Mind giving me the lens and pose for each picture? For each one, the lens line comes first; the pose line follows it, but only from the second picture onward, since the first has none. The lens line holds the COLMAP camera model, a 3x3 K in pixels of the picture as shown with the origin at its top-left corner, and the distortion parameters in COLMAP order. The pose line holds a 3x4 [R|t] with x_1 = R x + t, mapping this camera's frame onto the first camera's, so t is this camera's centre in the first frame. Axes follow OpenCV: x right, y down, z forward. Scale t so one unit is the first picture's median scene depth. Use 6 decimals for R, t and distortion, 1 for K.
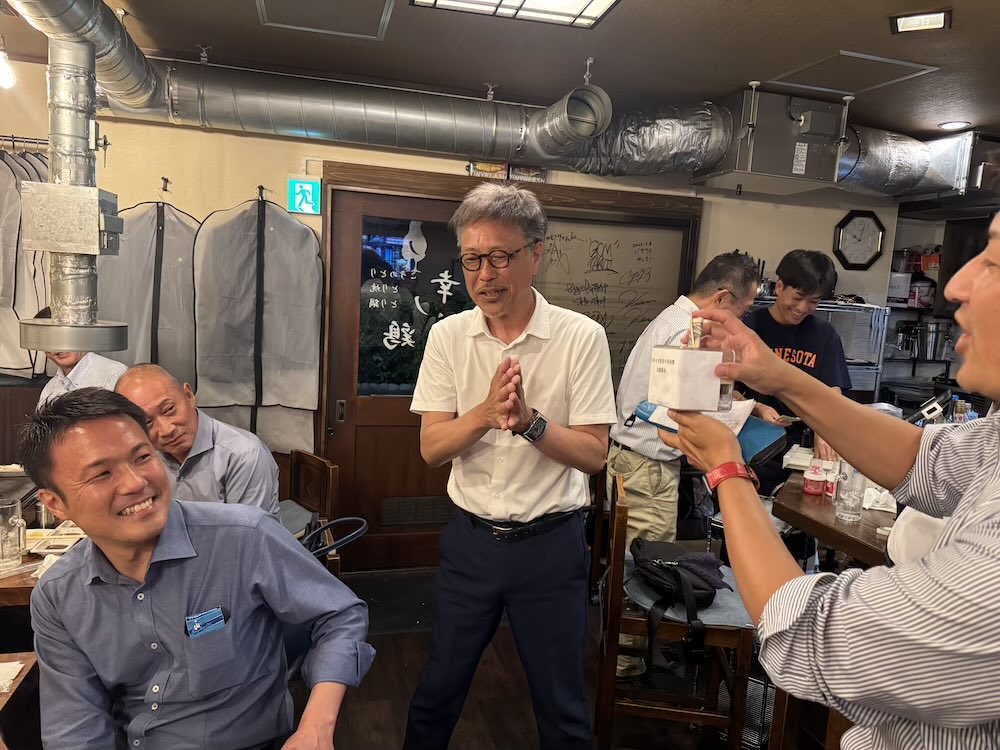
lens RADIAL K [[695.2, 0, 490.9], [0, 695.2, 379.8], [0, 0, 1]] dist [0.032669, -0.025167]
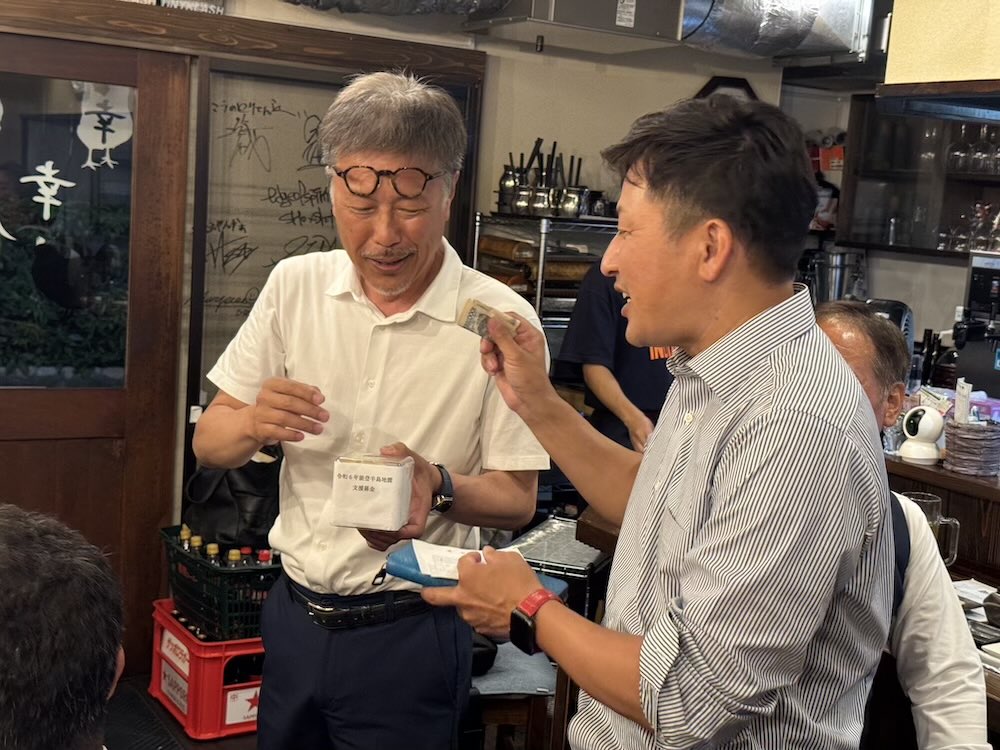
lens RADIAL K [[1403.8, 0, 490.4], [0, 1403.8, 365.8], [0, 0, 1]] dist [0.152061, 0.000000]
pose [[0.962284, -0.020818, 0.271251, -0.037365], [0.017847, 0.999751, 0.013412, -0.000892], [-0.271462, -0.008065, 0.962415, -0.206961]]
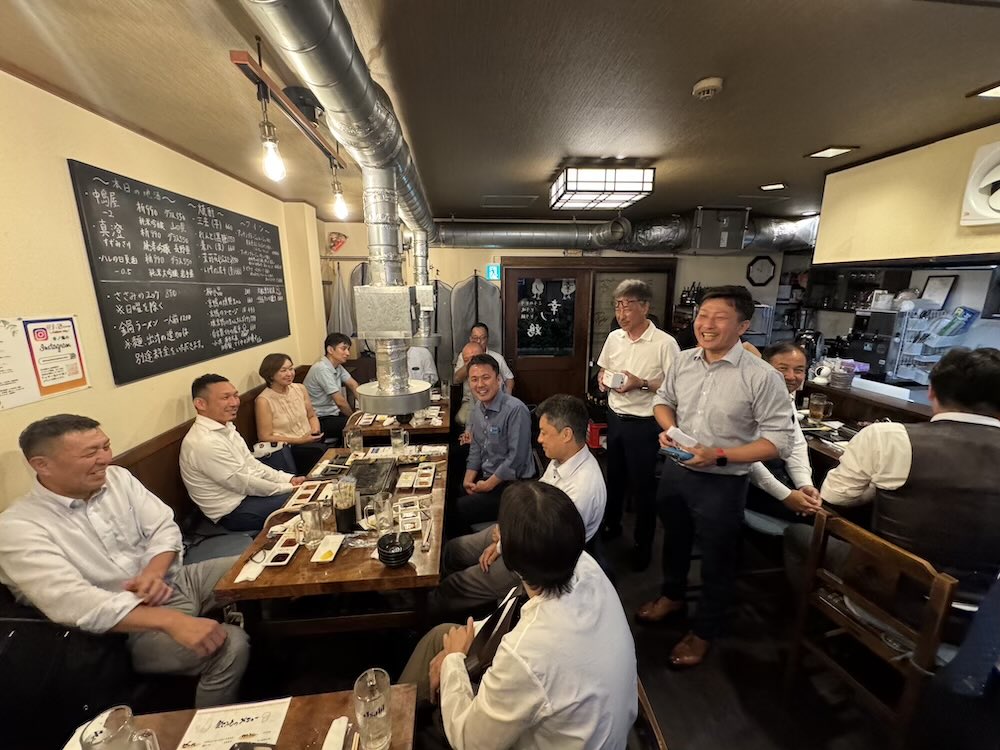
lens RADIAL K [[401.3, 0, 500.8], [0, 401.3, 374.1], [0, 0, 1]] dist [-0.001125, -0.000003]
pose [[0.987773, -0.023457, -0.154126, -0.042153], [0.036289, 0.996055, 0.080981, -0.030390], [0.151618, -0.085584, 0.984727, -0.299863]]
